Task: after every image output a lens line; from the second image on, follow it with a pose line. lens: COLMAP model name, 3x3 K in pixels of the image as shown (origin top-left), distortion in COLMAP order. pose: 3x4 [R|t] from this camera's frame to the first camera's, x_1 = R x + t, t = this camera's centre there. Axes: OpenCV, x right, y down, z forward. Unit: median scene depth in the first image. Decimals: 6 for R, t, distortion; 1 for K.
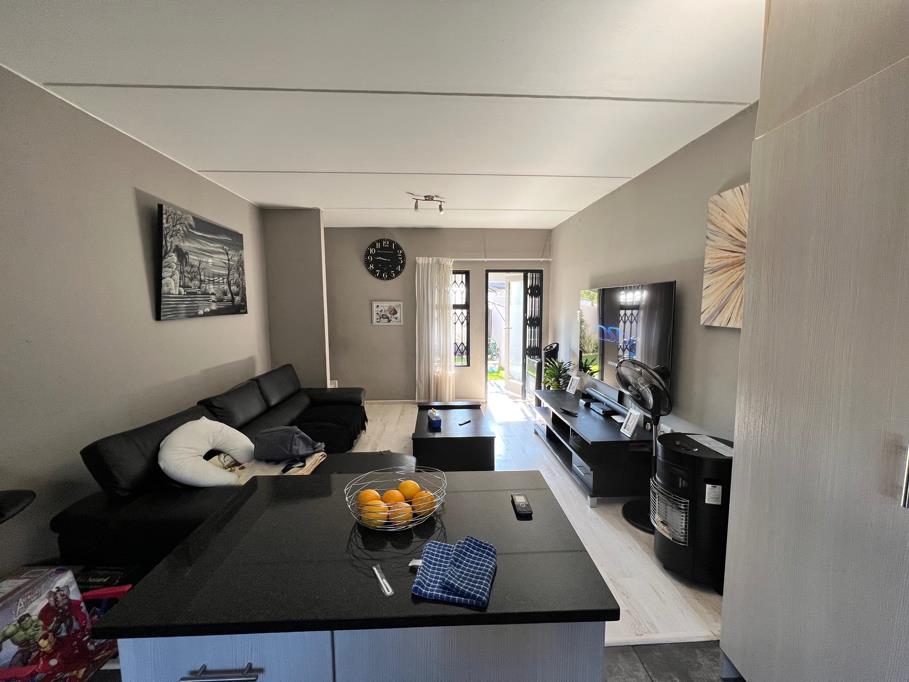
lens RADIAL K [[362.3, 0, 454.8], [0, 362.3, 339.6], [0, 0, 1]] dist [-0.000014, 0.000000]
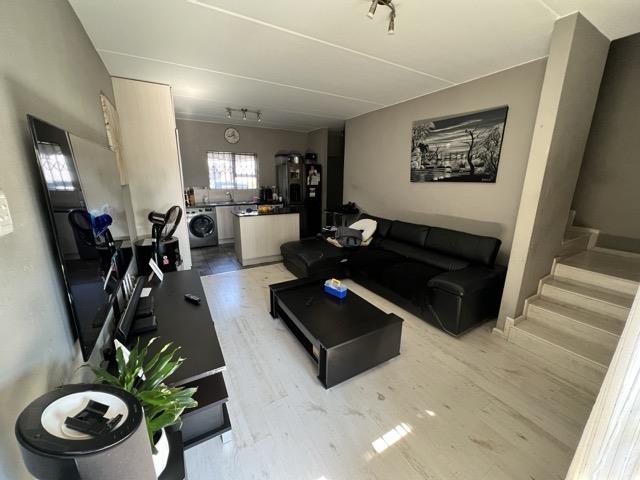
lens RADIAL K [[255.1, 0, 320.5], [0, 255.1, 239.0], [0, 0, 1]] dist [-0.000014, 0.000000]
pose [[-0.888203, 0.107443, -0.446713, 0.338930], [-0.050203, 0.943756, 0.326809, -0.170661], [0.456701, 0.312699, -0.832853, 1.814271]]
